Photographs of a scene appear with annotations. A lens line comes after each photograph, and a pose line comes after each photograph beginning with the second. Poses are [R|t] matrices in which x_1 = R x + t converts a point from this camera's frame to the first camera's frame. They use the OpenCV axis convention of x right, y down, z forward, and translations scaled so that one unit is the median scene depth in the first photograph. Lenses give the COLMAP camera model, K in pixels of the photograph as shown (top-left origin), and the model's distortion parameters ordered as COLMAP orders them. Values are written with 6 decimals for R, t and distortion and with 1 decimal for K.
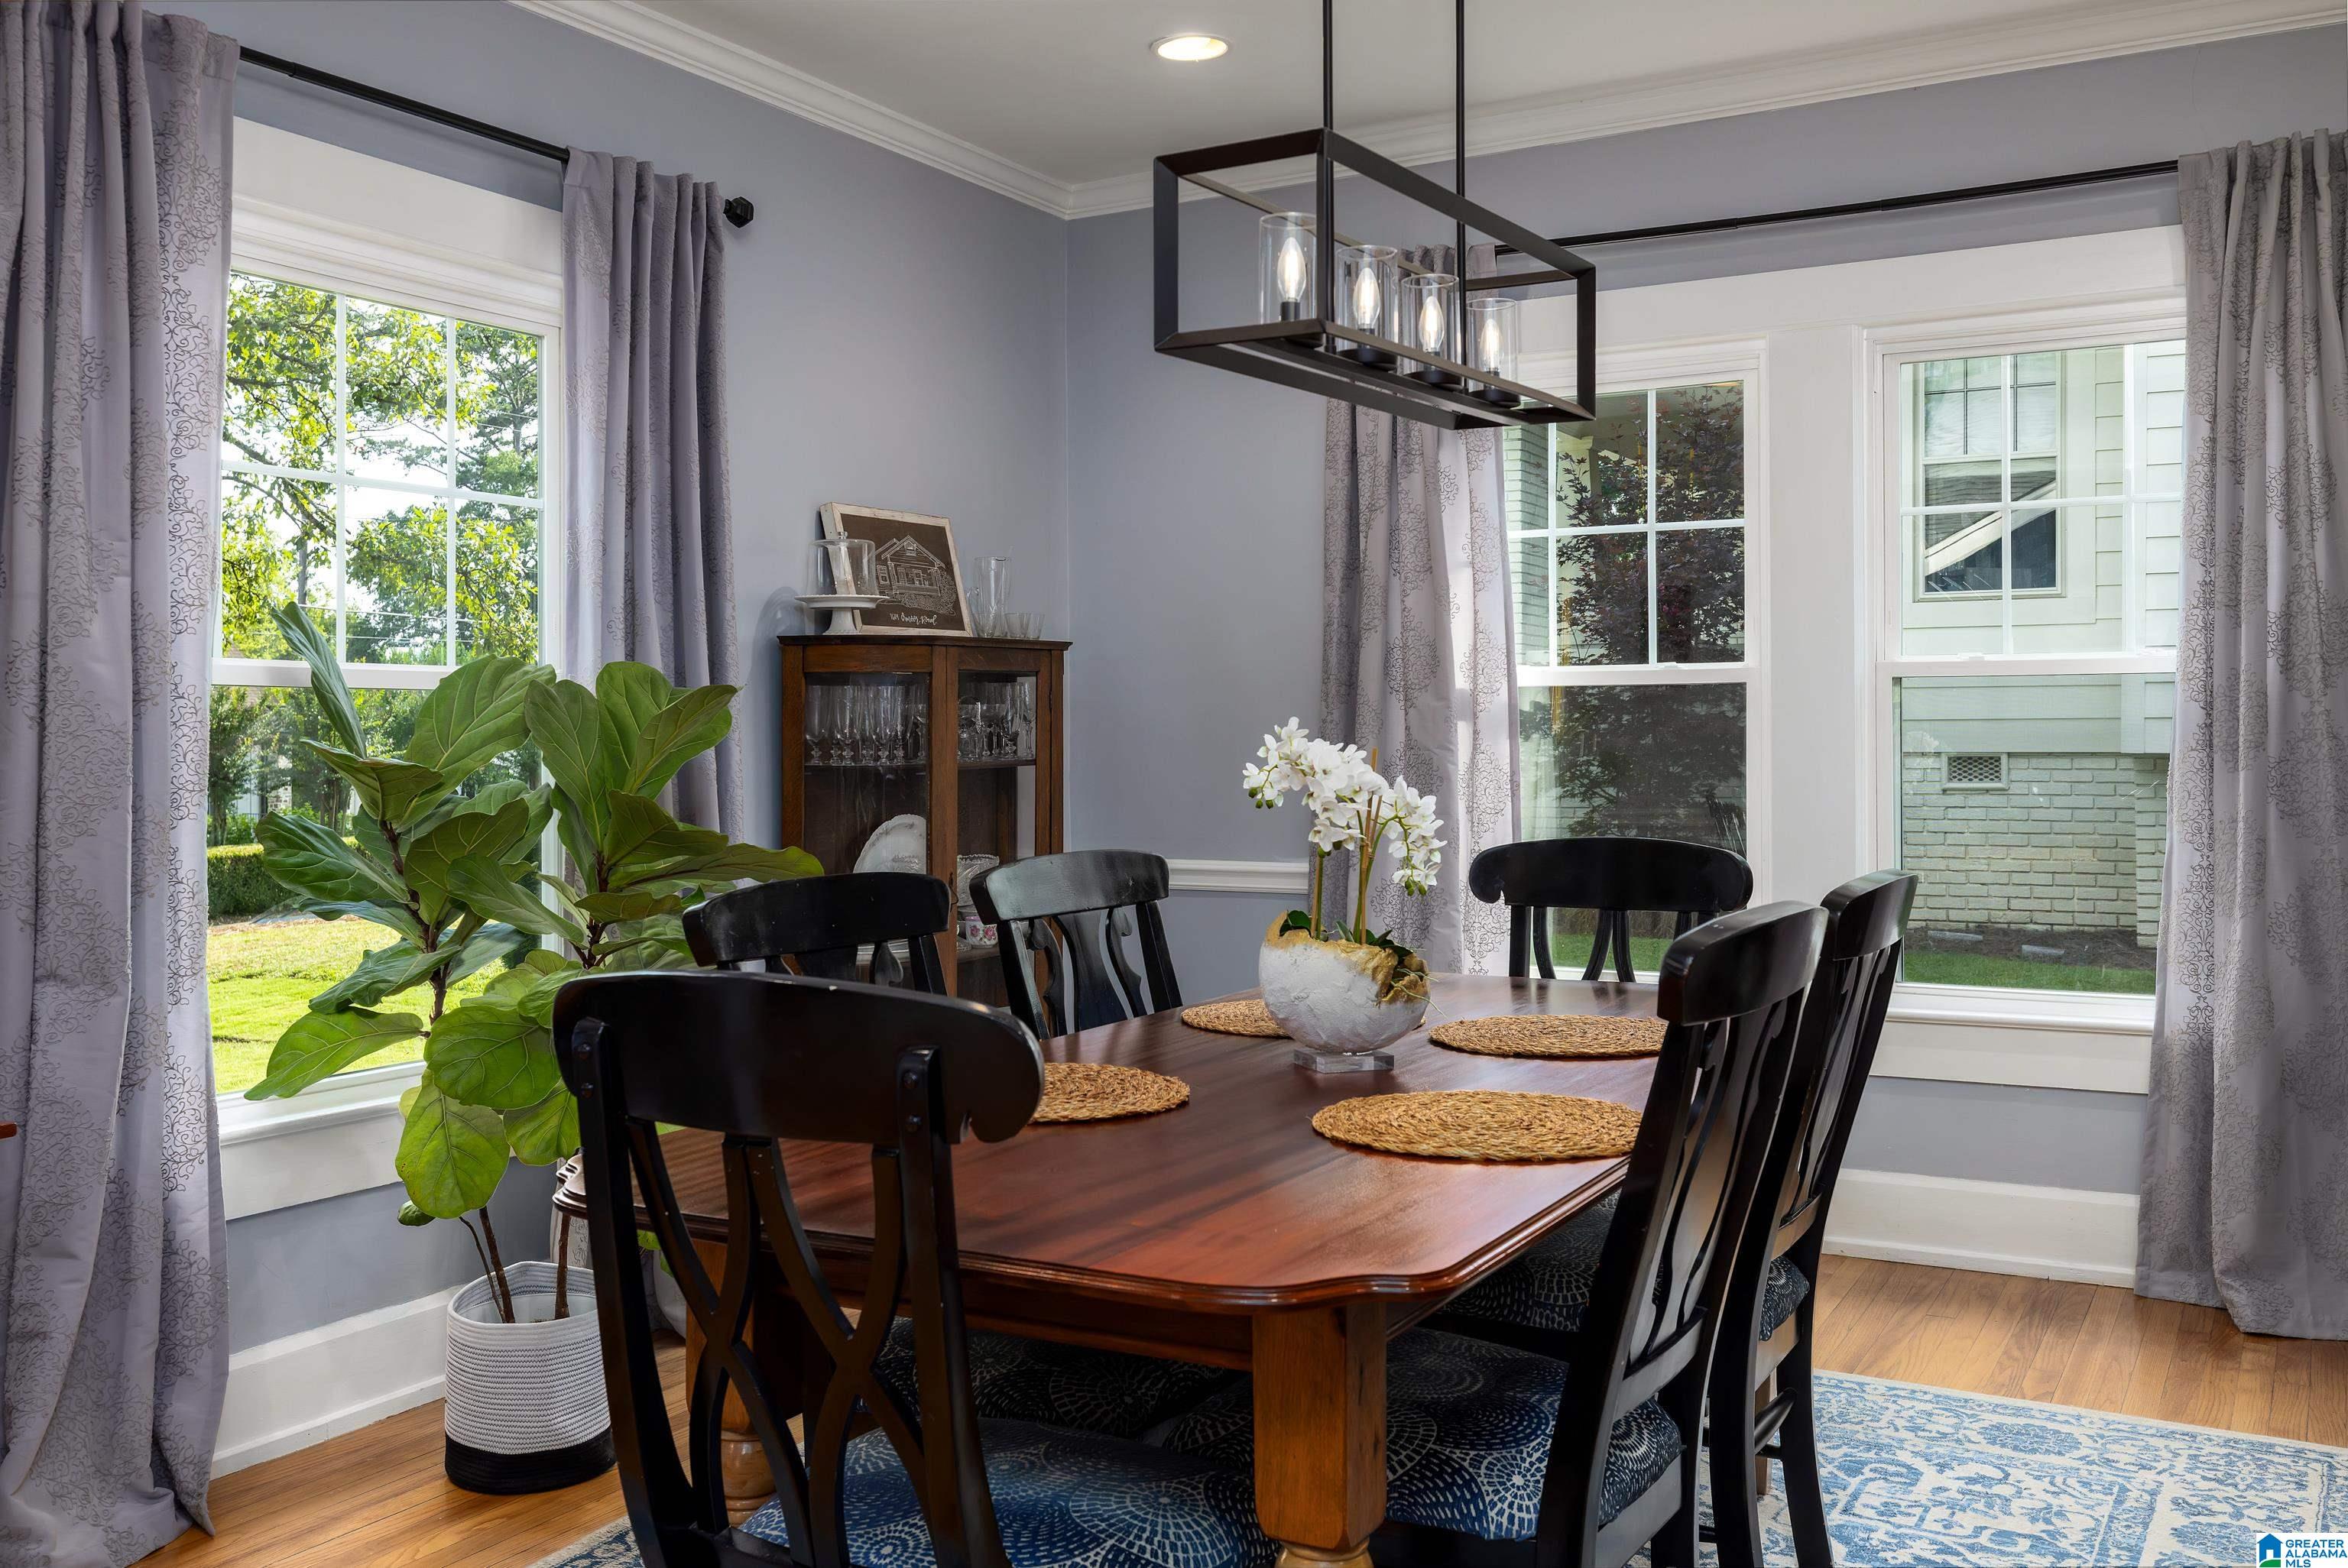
lens RADIAL K [[2122.1, 0, 1166.4], [0, 2122.1, 777.9], [0, 0, 1]] dist [0.004423, -0.004648]
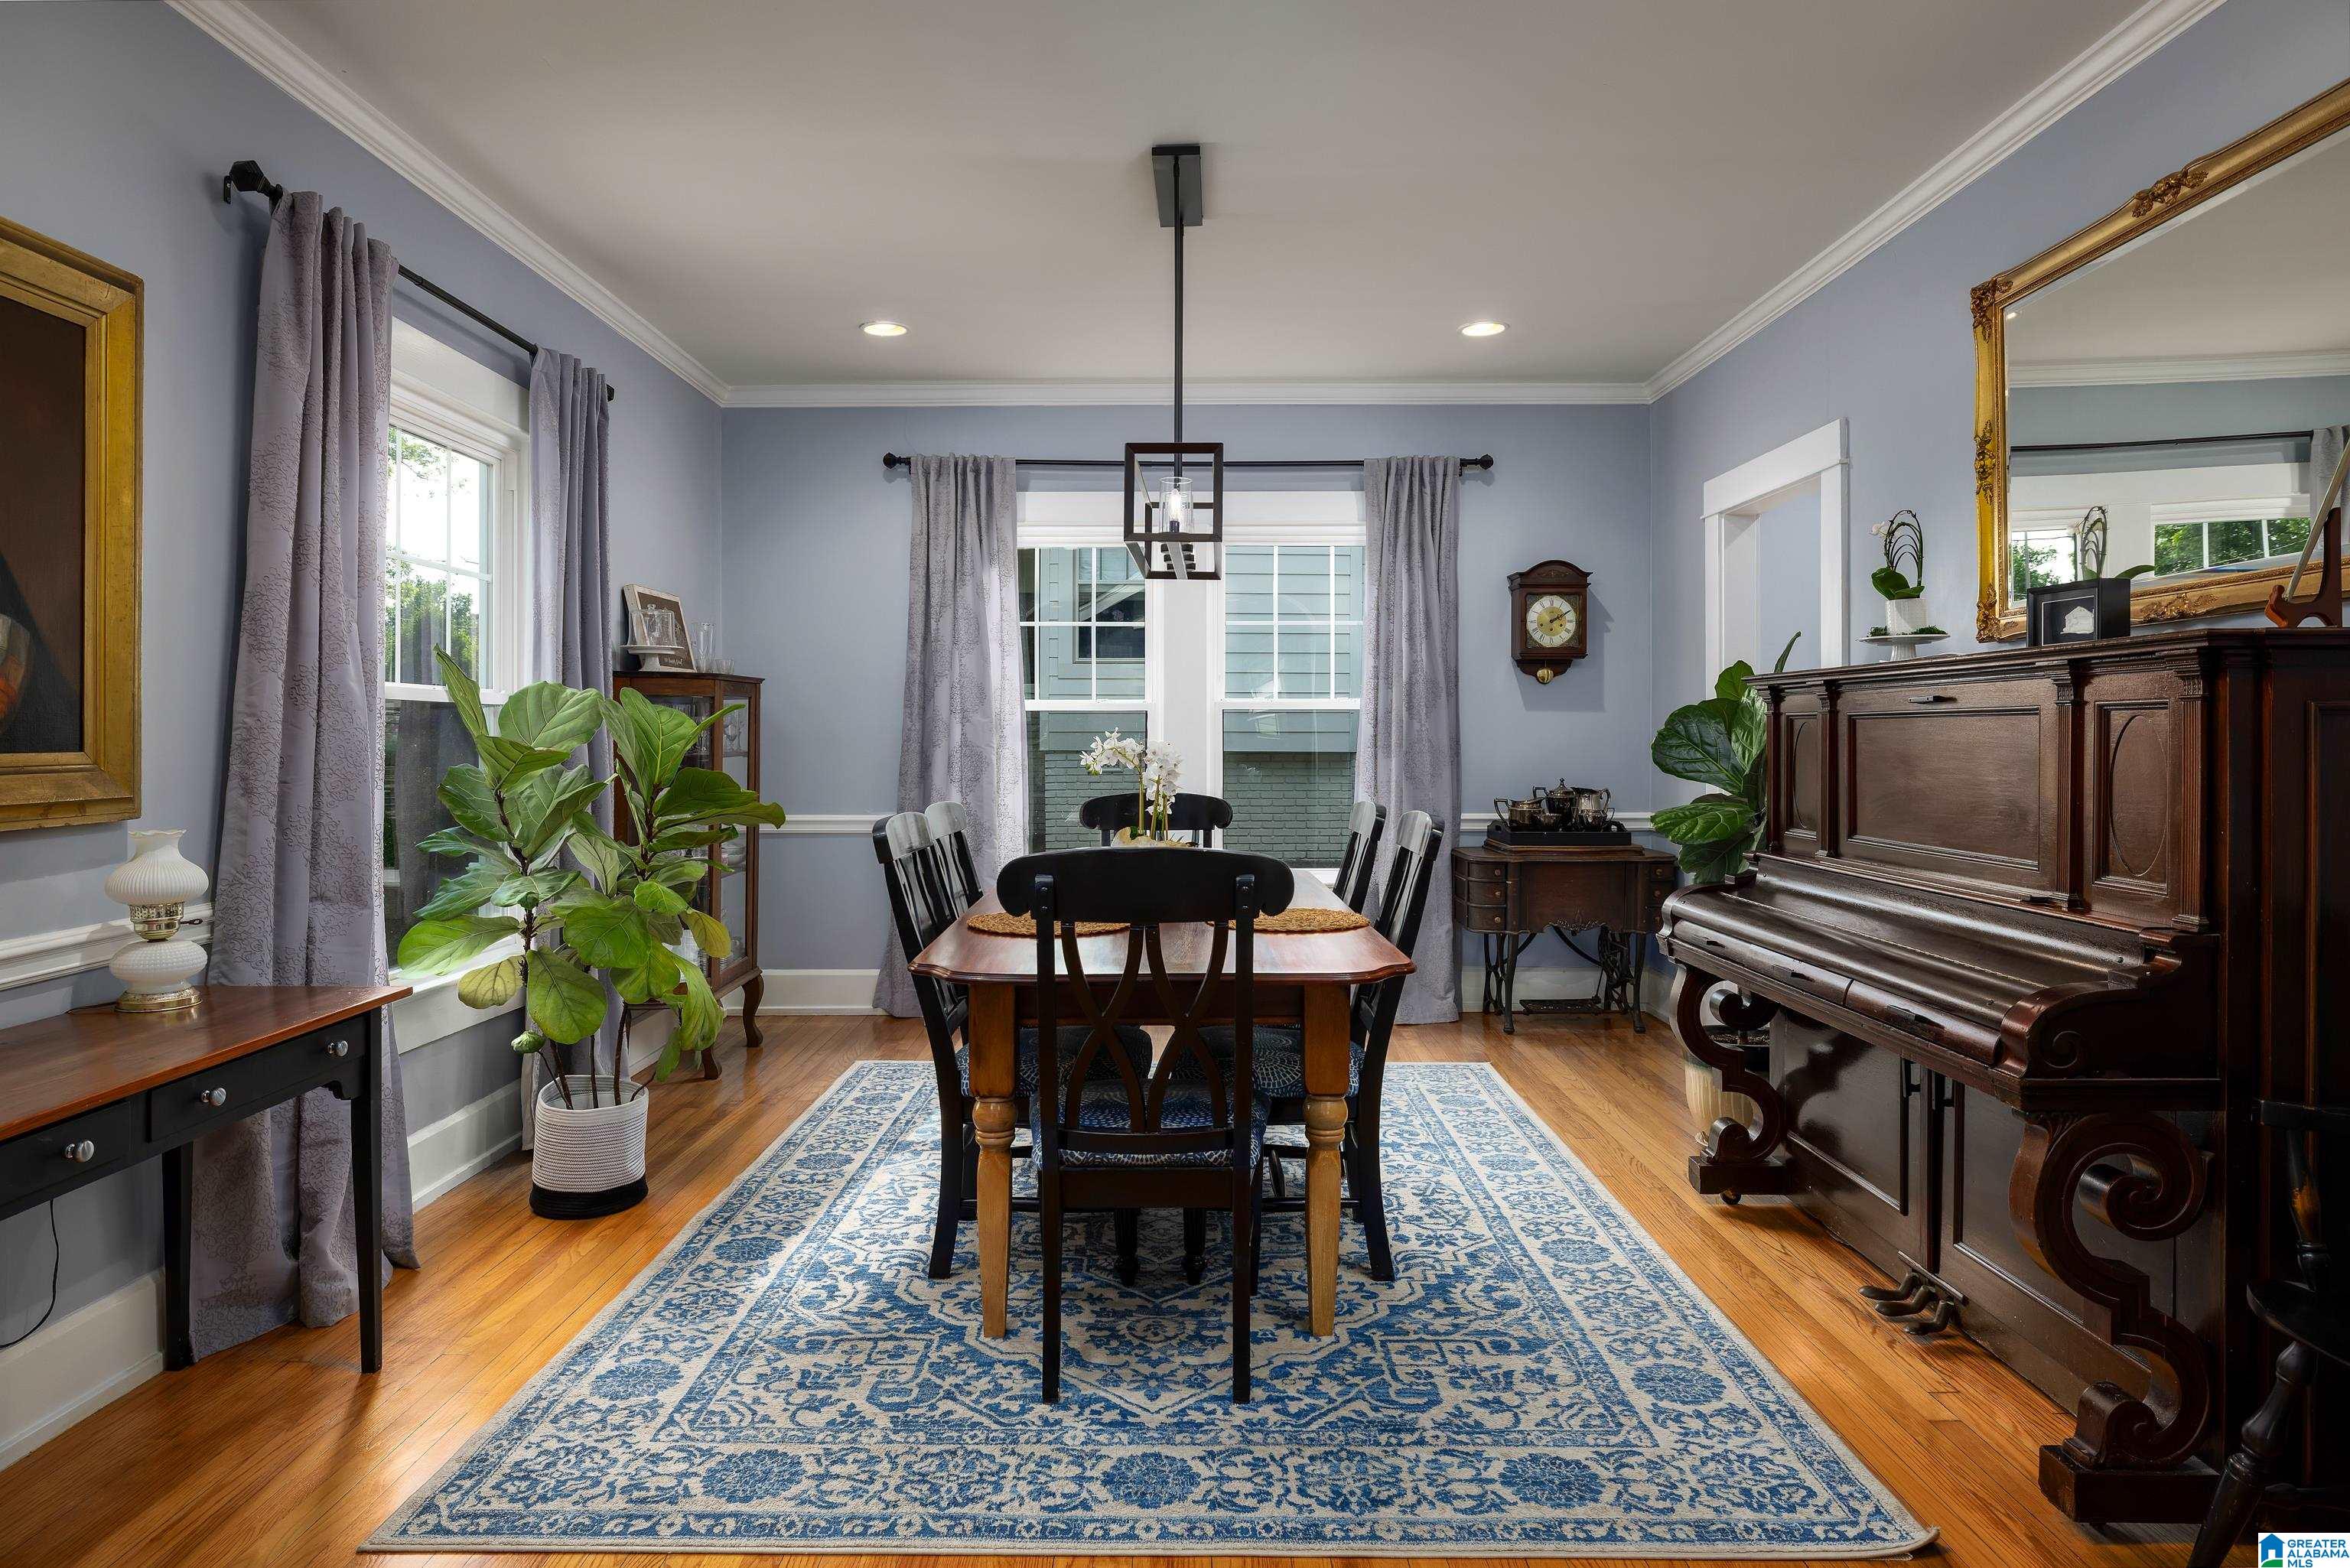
lens RADIAL K [[1410.6, 0, 1179.4], [0, 1410.6, 776.9], [0, 0, 1]] dist [0.035146, 0.000678]
pose [[0.866667, -0.006501, 0.498844, -0.371347], [0.002655, 0.999961, 0.008420, 0.003204], [-0.498879, -0.005973, 0.866651, -0.102245]]
